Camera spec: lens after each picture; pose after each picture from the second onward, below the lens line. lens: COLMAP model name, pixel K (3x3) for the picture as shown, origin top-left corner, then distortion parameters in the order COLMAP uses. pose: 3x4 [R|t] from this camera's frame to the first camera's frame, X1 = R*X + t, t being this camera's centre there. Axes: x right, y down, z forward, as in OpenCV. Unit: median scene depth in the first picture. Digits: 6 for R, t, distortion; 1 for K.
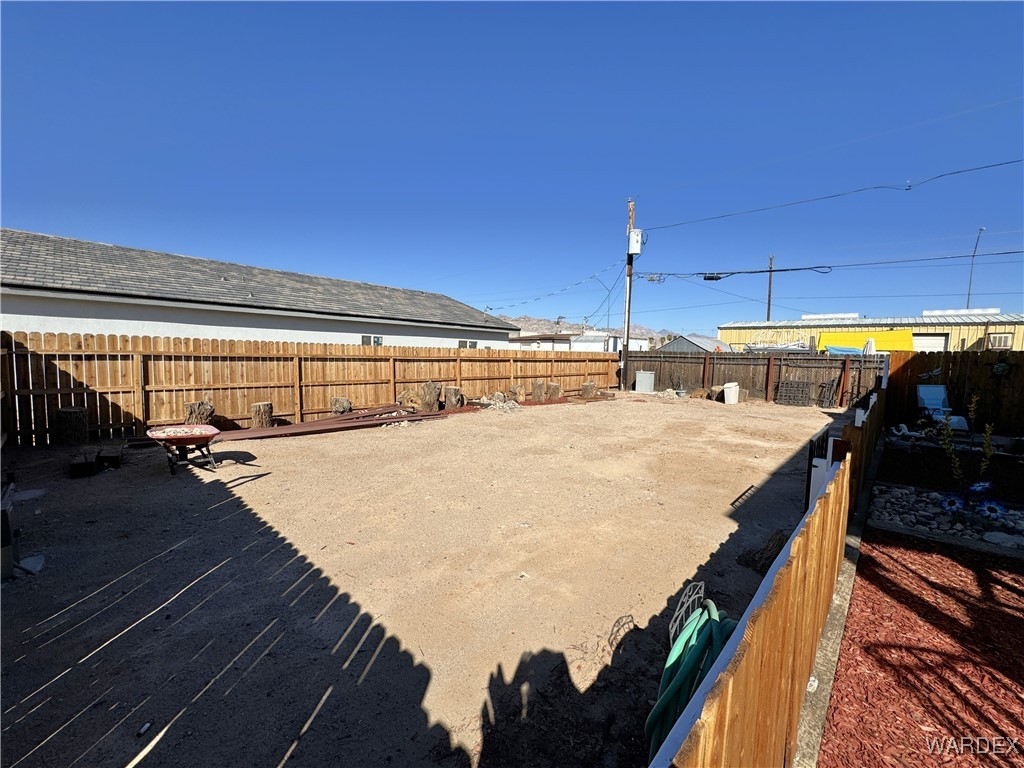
lens RADIAL K [[408.0, 0, 513.1], [0, 408.0, 384.0], [0, 0, 1]] dist [-0.001761, -0.000370]
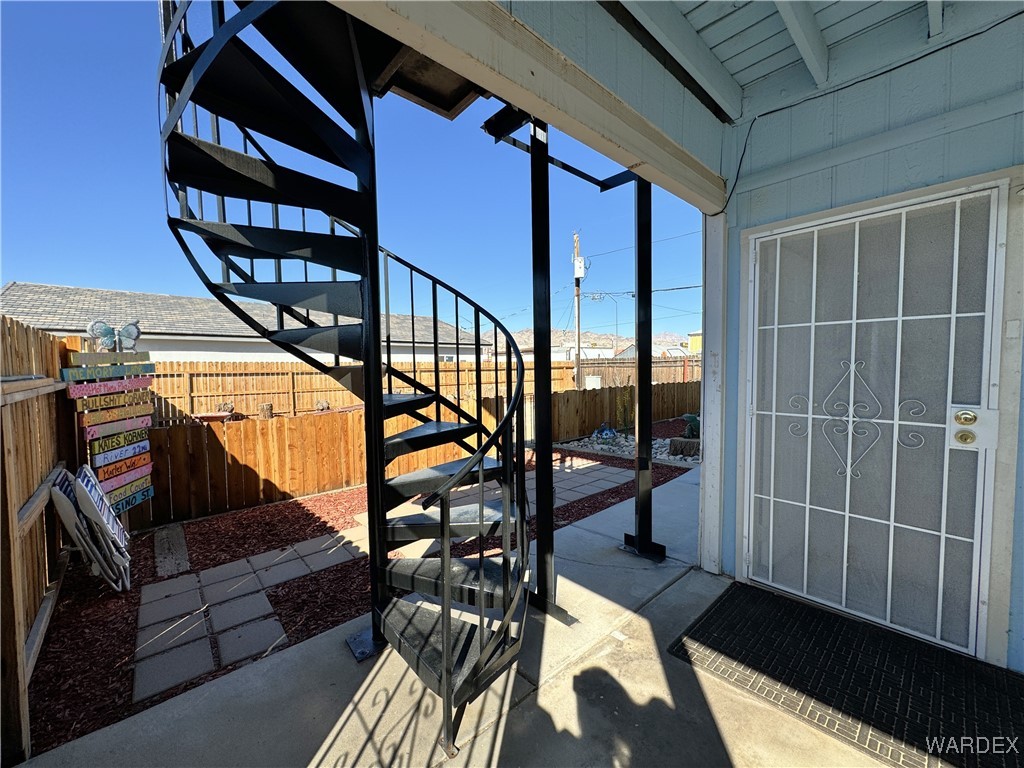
lens RADIAL K [[408.0, 0, 513.1], [0, 408.0, 384.5], [0, 0, 1]] dist [-0.001761, -0.000370]
pose [[0.996840, -0.034807, -0.071397, 0.222919], [0.032523, 0.998929, -0.032912, 0.031595], [0.072467, 0.030486, 0.996905, -0.237379]]
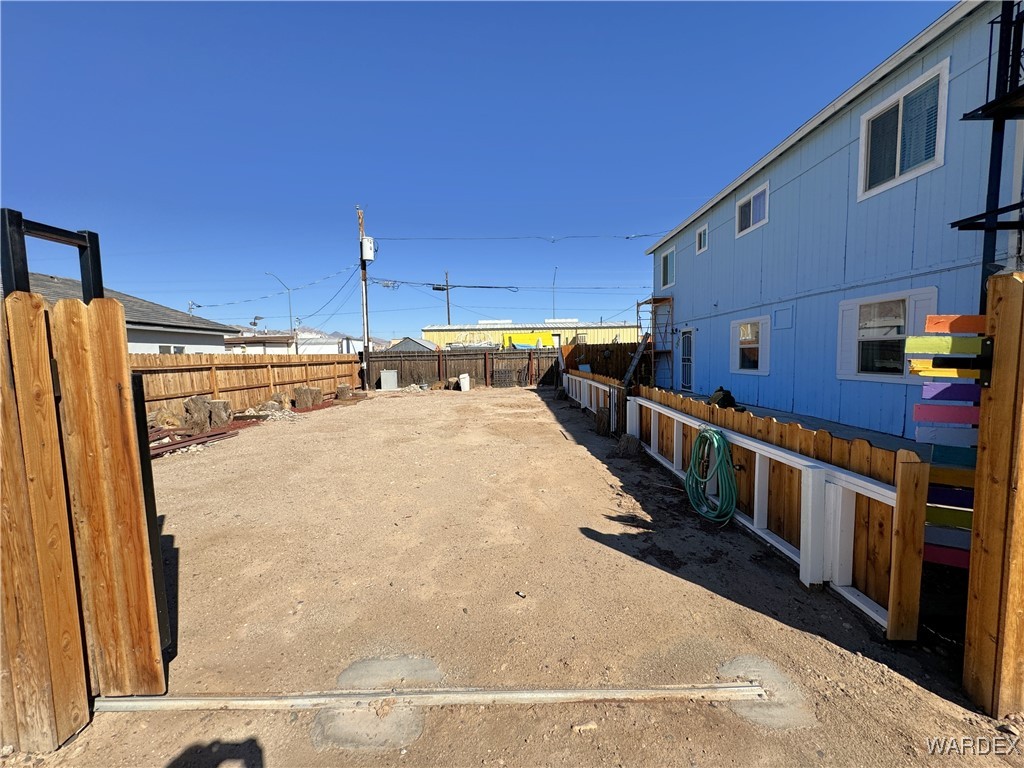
lens RADIAL K [[408.0, 0, 509.6], [0, 408.0, 386.5], [0, 0, 1]] dist [-0.001761, -0.000370]
pose [[0.727514, -0.090252, 0.680131, -0.228679], [0.089314, 0.995333, 0.036542, 0.001576], [-0.680255, 0.034160, 0.732179, -0.012269]]
